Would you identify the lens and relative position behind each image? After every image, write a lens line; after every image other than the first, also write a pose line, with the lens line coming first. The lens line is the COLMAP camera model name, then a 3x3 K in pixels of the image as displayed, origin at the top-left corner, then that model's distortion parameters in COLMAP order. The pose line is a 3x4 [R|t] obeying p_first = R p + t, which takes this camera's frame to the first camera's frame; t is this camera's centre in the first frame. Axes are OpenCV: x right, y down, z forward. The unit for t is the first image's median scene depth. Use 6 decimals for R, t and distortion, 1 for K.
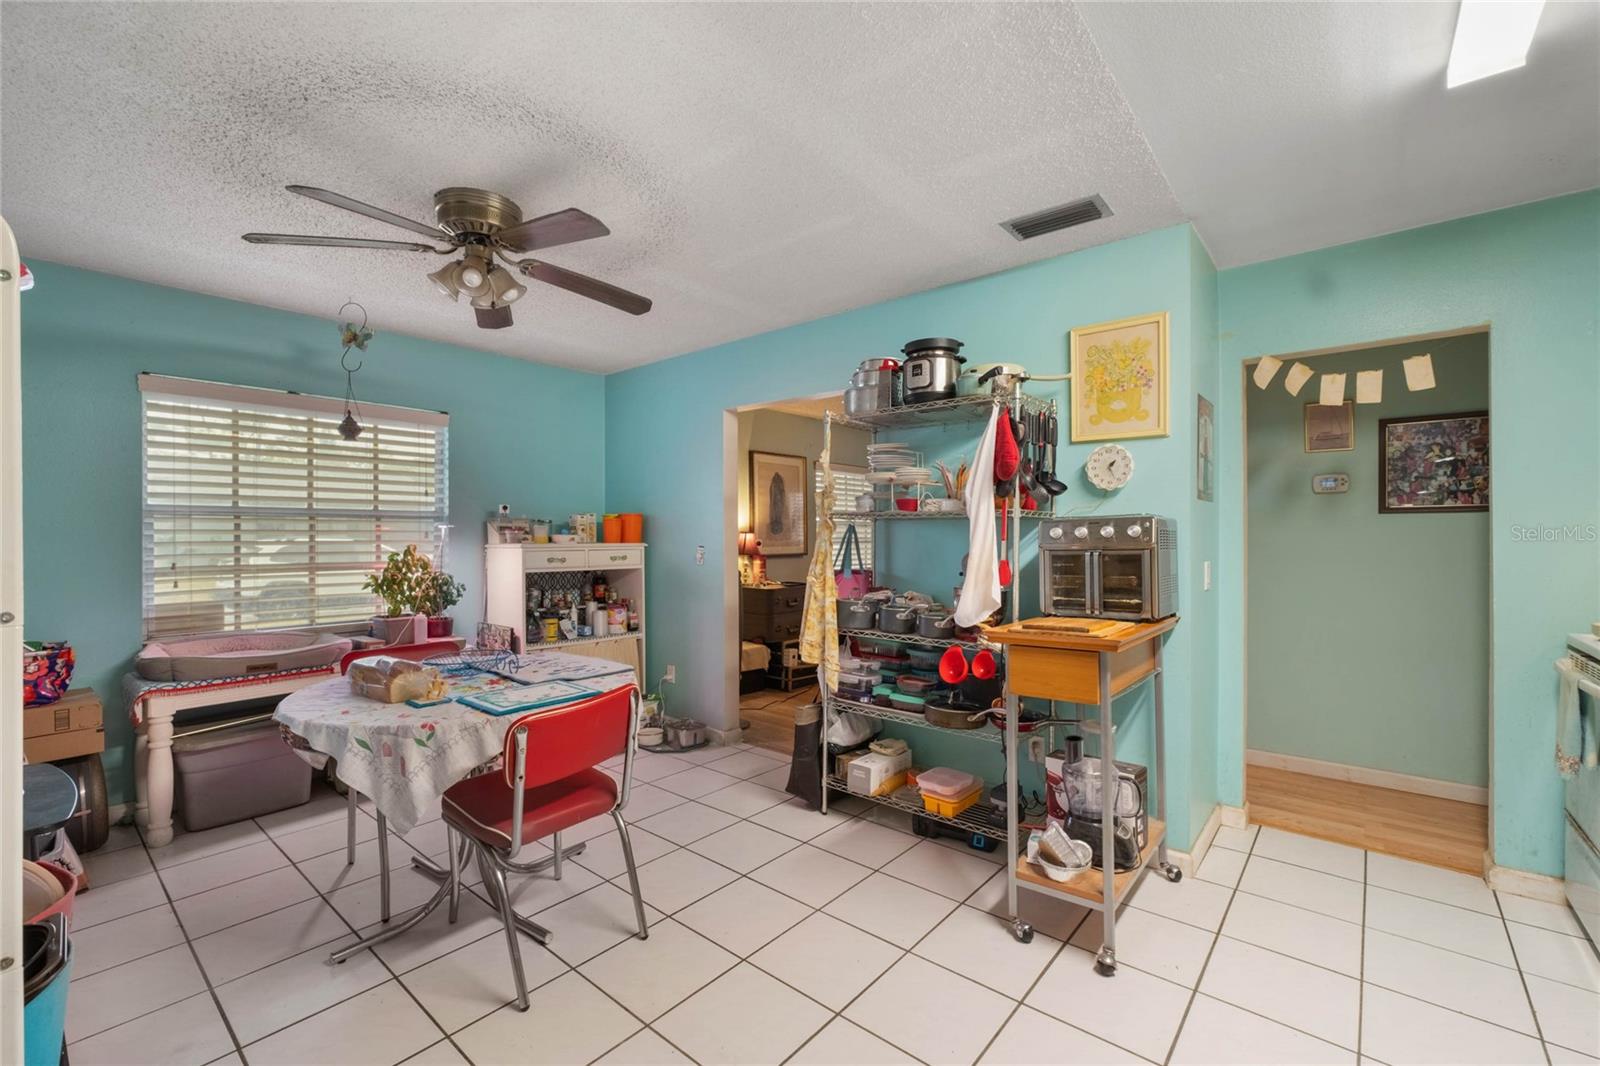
lens RADIAL K [[678.9, 0, 803.4], [0, 678.9, 545.2], [0, 0, 1]] dist [-0.001345, -0.000016]
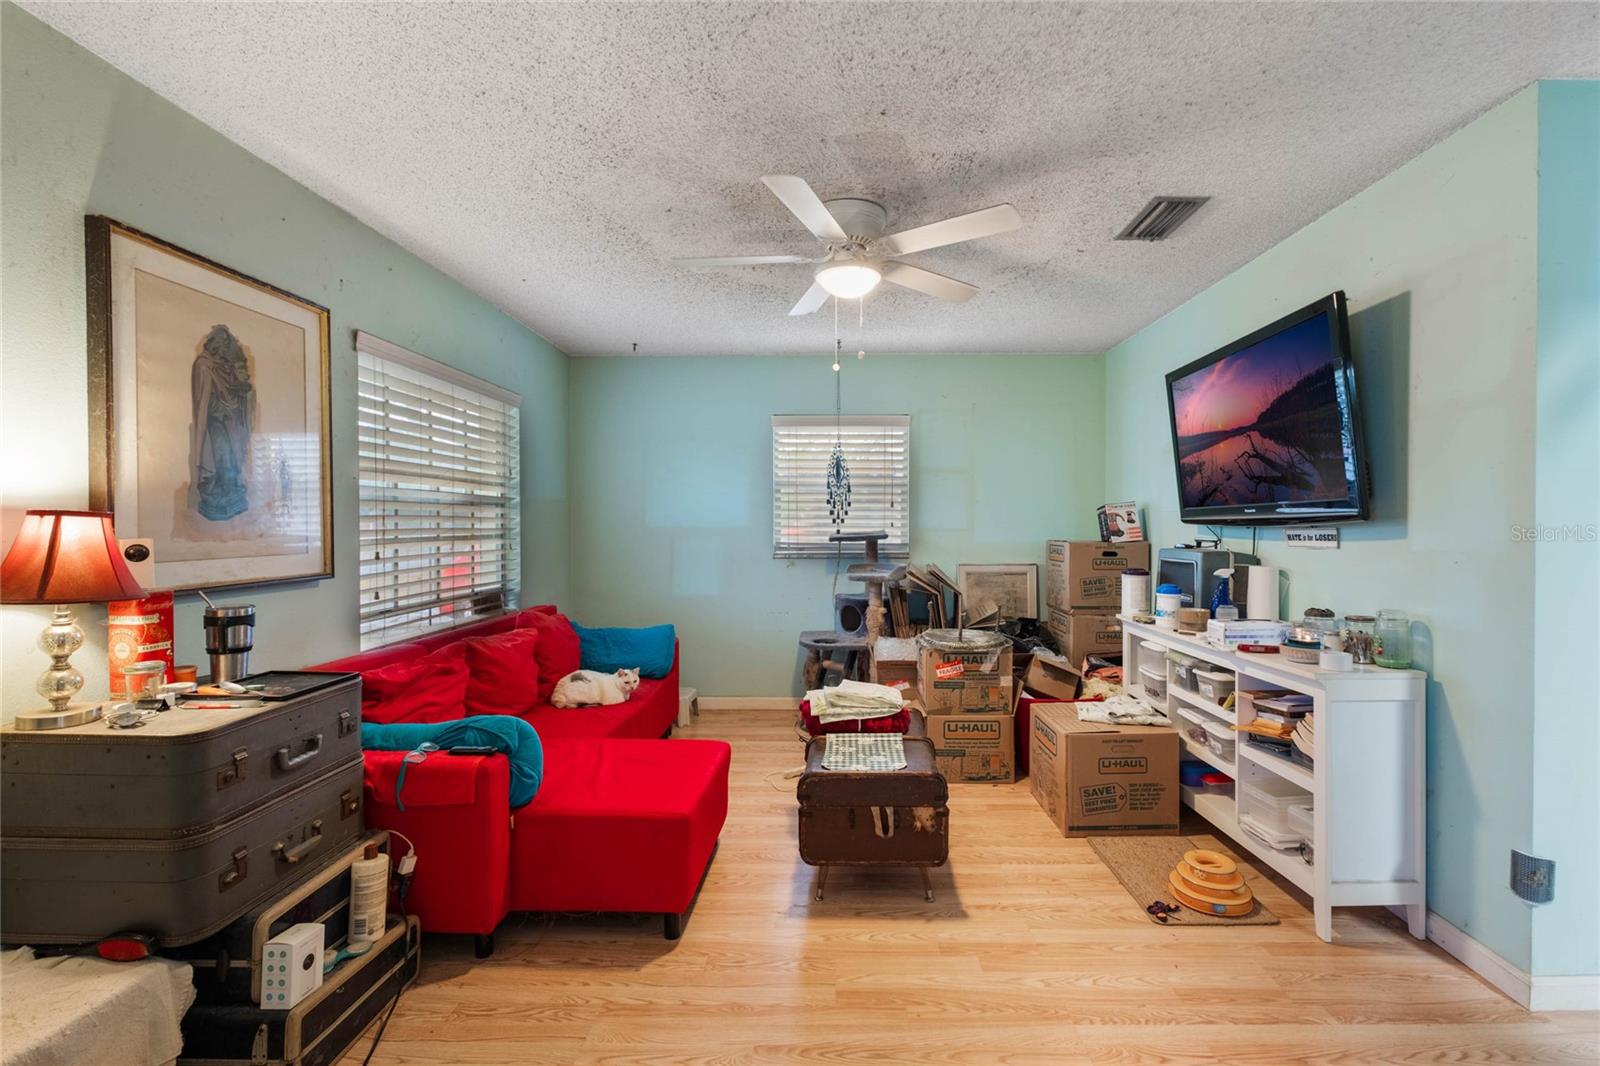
lens RADIAL K [[693.7, 0, 843.5], [0, 693.7, 526.6], [0, 0, 1]] dist [-0.001651, 0.000058]
pose [[0.764435, -0.001858, 0.644698, -0.026989], [0.004041, 0.999990, -0.001909, -0.011571], [-0.644688, 0.004064, 0.764435, 0.593046]]
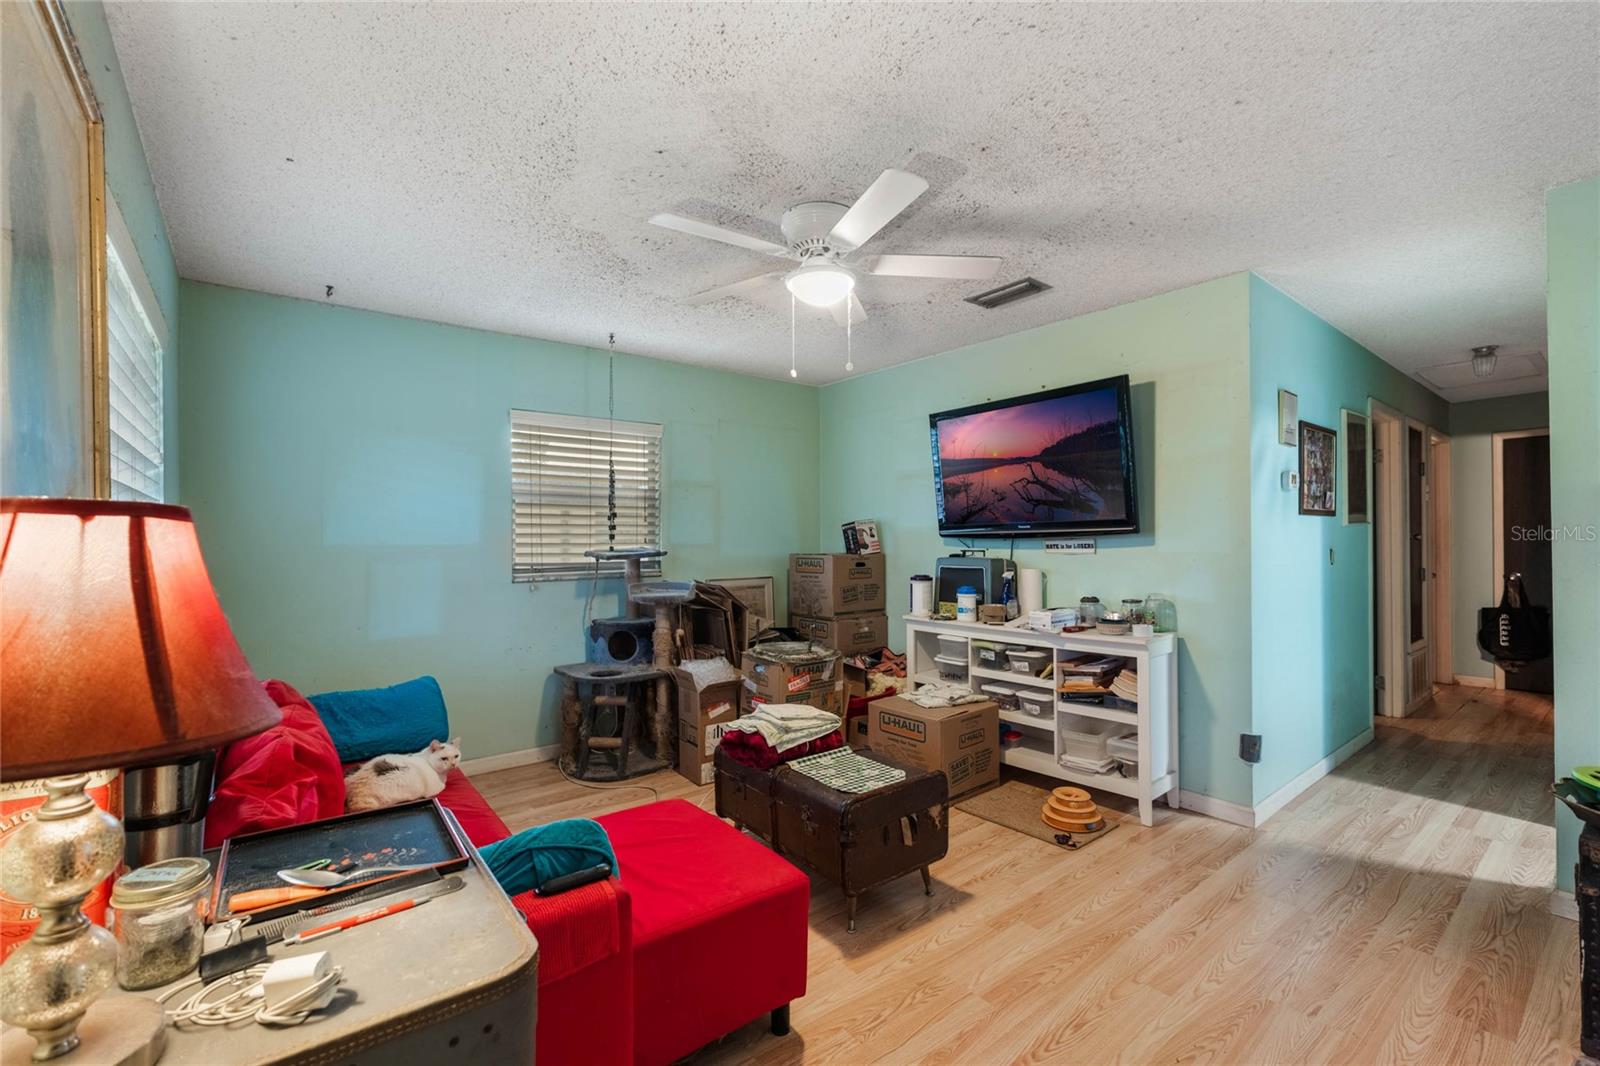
lens RADIAL K [[687.1, 0, 807.9], [0, 687.1, 536.1], [0, 0, 1]] dist [-0.002235, -0.000123]
pose [[0.189531, 0.003873, 0.981867, -0.155394], [0.014462, 0.999873, -0.006735, -0.012498], [-0.981768, 0.015476, 0.189451, 0.856145]]
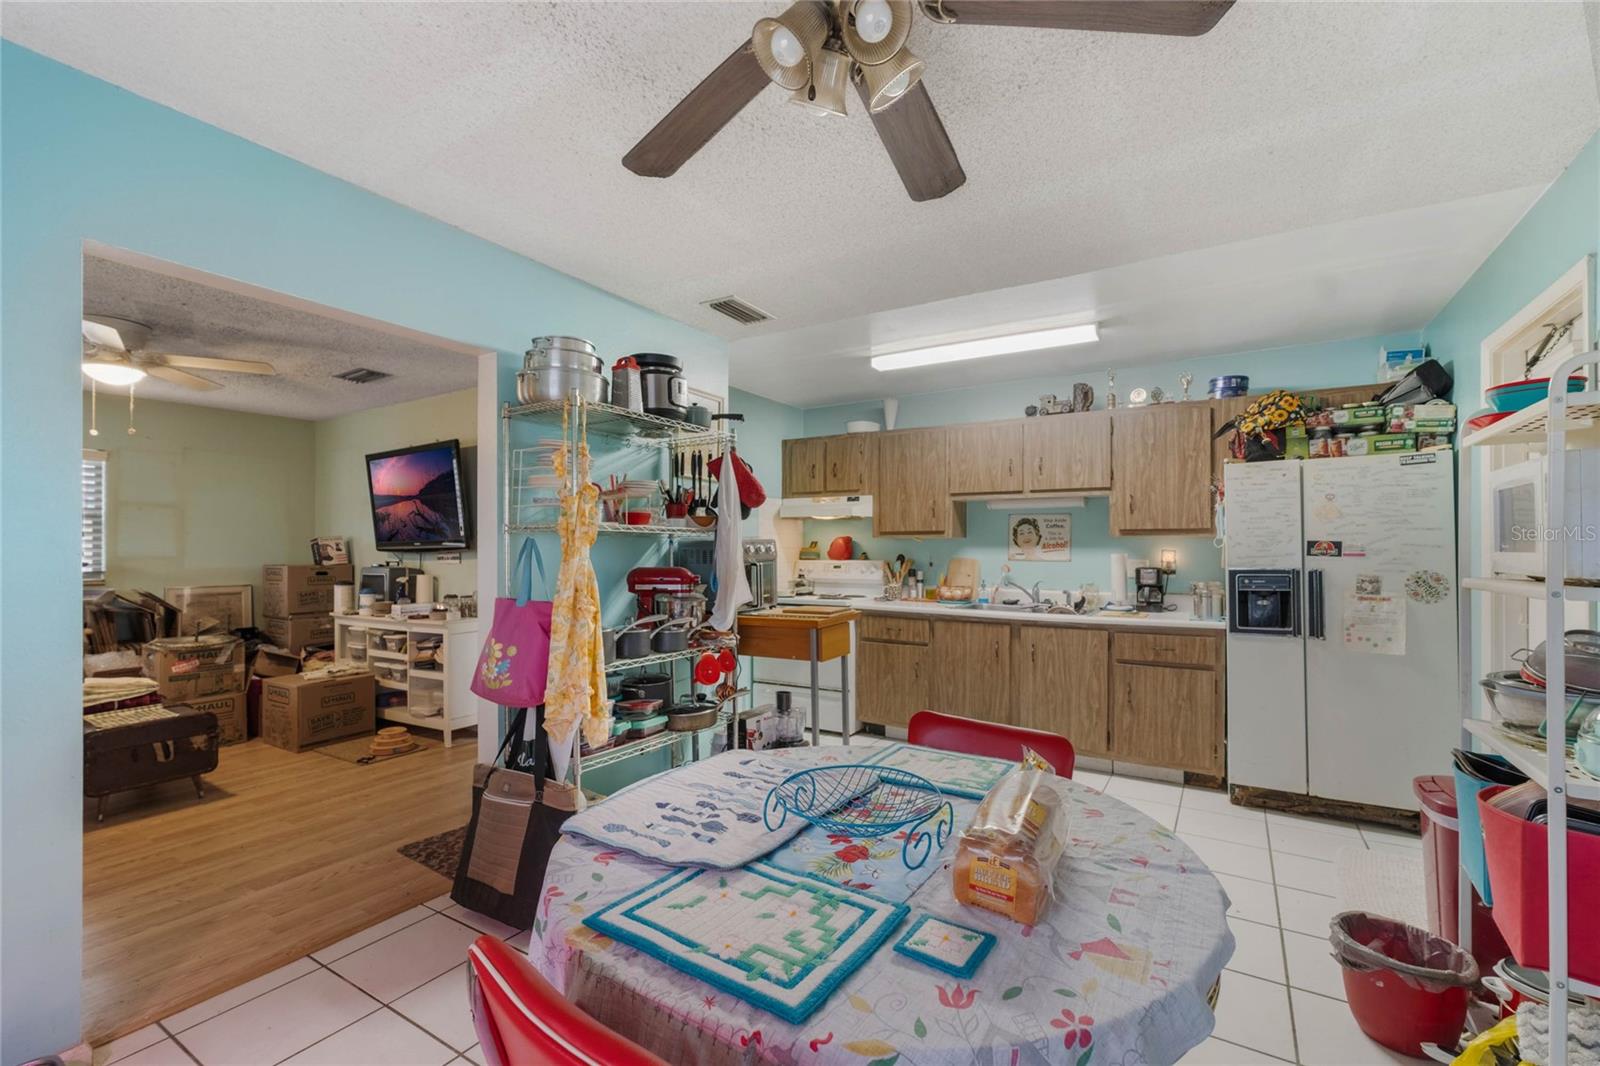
lens RADIAL K [[678.9, 0, 803.4], [0, 678.9, 545.2], [0, 0, 1]] dist [-0.001345, -0.000016]
pose [[-0.142325, 0.008216, 0.989786, -0.398892], [0.011458, 0.999912, -0.006652, -0.009724], [-0.989754, 0.010394, -0.142406, 0.425802]]
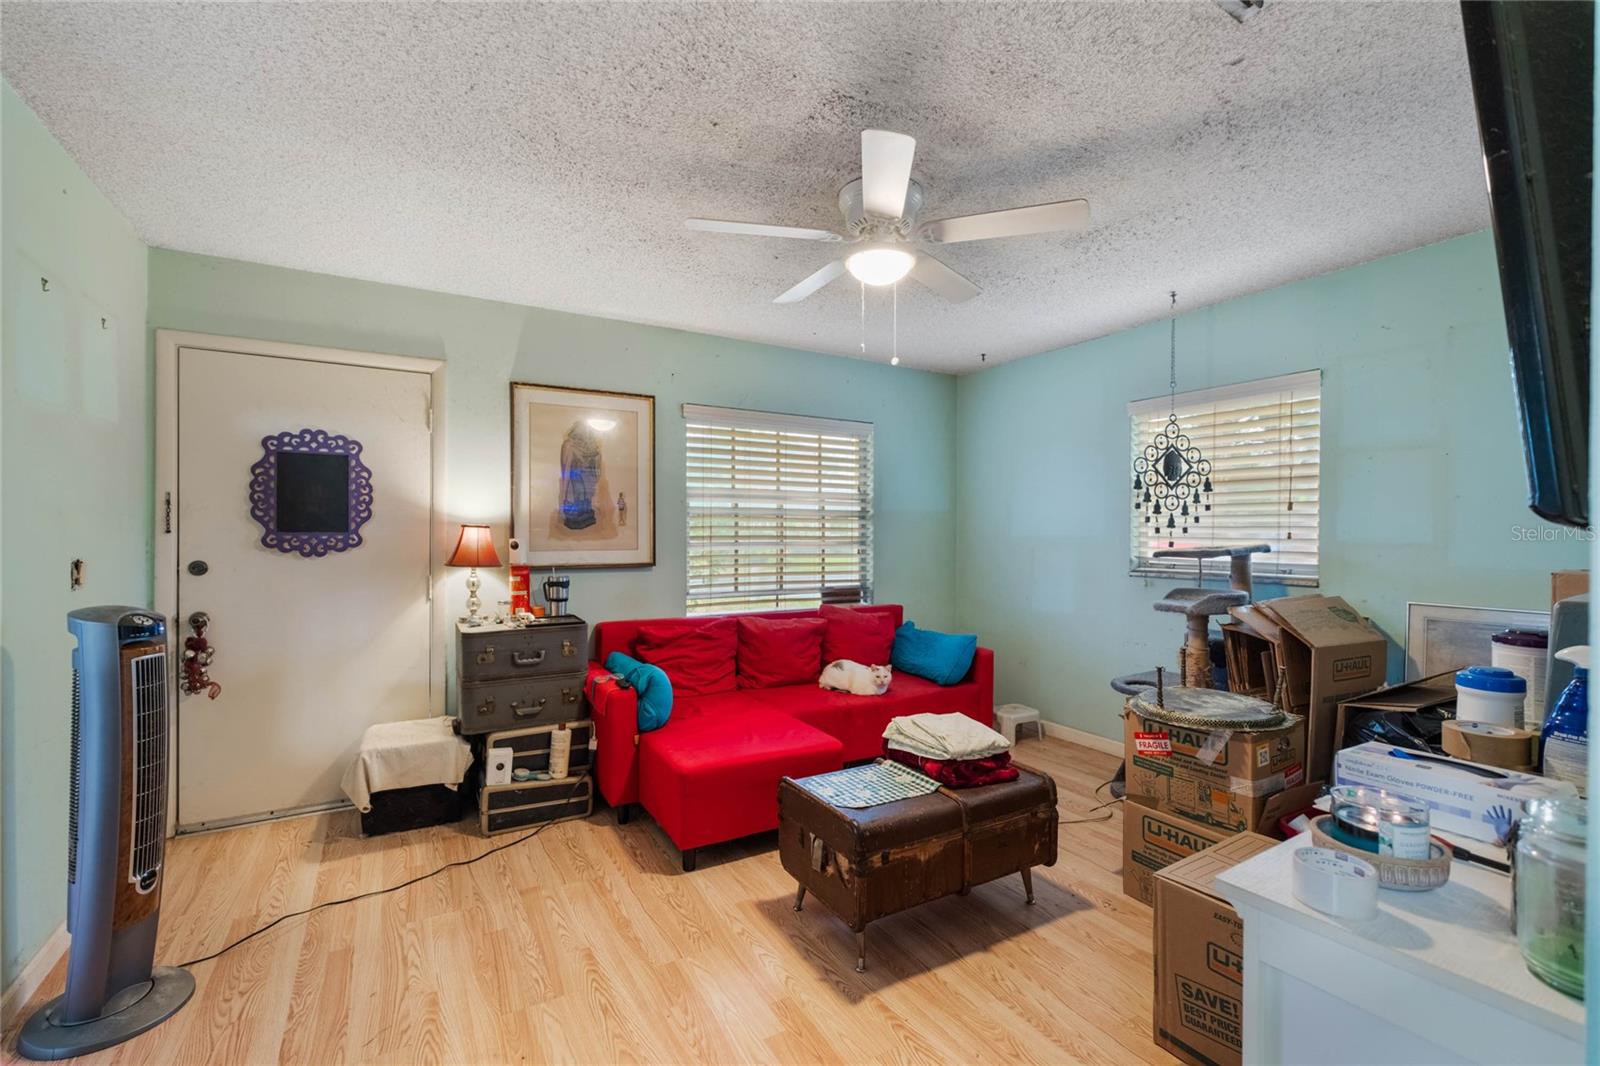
lens RADIAL K [[693.8, 0, 801.5], [0, 693.8, 536.8], [0, 0, 1]] dist [-0.002588, -0.000064]
pose [[0.945046, 0.007426, -0.326852, 0.347824], [-0.008160, 0.999966, -0.000875, -0.010871], [0.326835, 0.003494, 0.945075, 0.533289]]
